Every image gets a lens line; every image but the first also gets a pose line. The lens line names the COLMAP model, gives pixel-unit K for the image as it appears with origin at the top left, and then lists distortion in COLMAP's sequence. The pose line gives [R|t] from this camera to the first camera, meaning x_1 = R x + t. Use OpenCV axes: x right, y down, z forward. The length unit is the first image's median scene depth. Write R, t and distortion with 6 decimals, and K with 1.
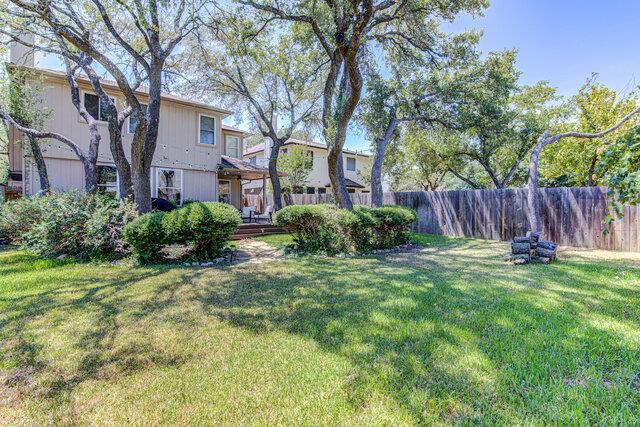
lens RADIAL K [[301.7, 0, 320.0], [0, 301.7, 213.5], [0, 0, 1]] dist [-0.000295, -0.000100]
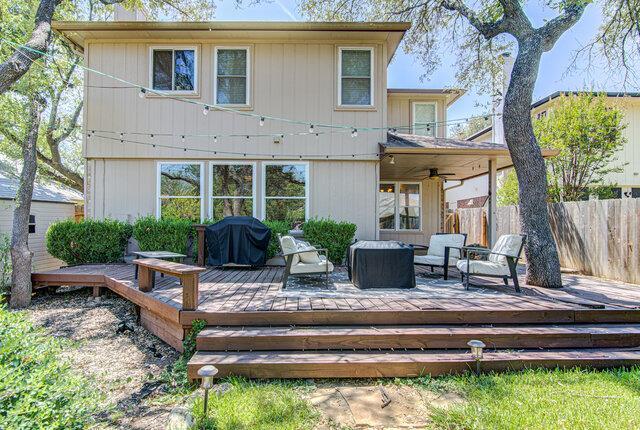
lens RADIAL K [[286.4, 0, 320.0], [0, 286.4, 215.0], [0, 0, 1]] dist [0.000285, 0.000055]
pose [[0.747046, -0.018121, -0.664525, -0.106690], [-0.016036, 0.998846, -0.045265, -0.028696], [0.664579, 0.044471, 0.745893, 0.600660]]
